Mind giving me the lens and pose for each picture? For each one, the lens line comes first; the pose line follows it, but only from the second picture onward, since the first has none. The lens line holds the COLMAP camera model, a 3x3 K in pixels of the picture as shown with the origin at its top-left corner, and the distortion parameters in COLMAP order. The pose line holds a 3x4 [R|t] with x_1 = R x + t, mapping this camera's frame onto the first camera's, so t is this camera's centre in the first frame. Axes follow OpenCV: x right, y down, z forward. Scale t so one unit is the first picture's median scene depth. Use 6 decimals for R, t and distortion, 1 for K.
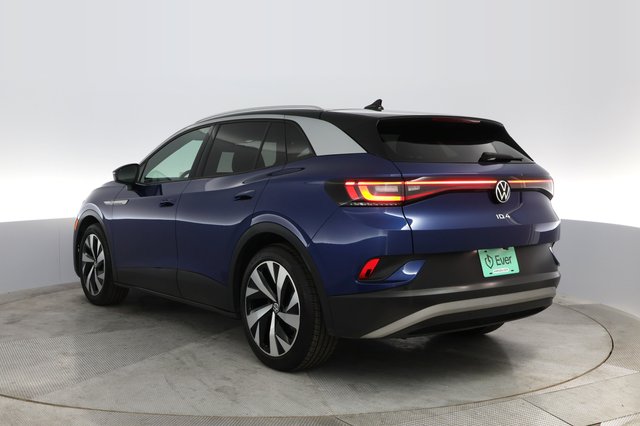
lens RADIAL K [[551.5, 0, 321.4], [0, 551.5, 211.6], [0, 0, 1]] dist [-0.042637, 0.047354]
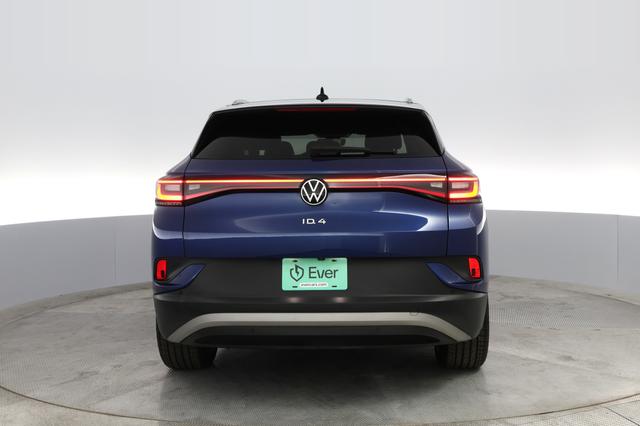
lens RADIAL K [[551.5, 0, 309.6], [0, 551.5, 210.1], [0, 0, 1]] dist [-0.042637, 0.047354]
pose [[0.897105, 0.033304, -0.440560, 0.693521], [-0.027707, 0.999433, 0.019133, -0.024844], [0.440948, -0.004958, 0.897519, 0.229028]]
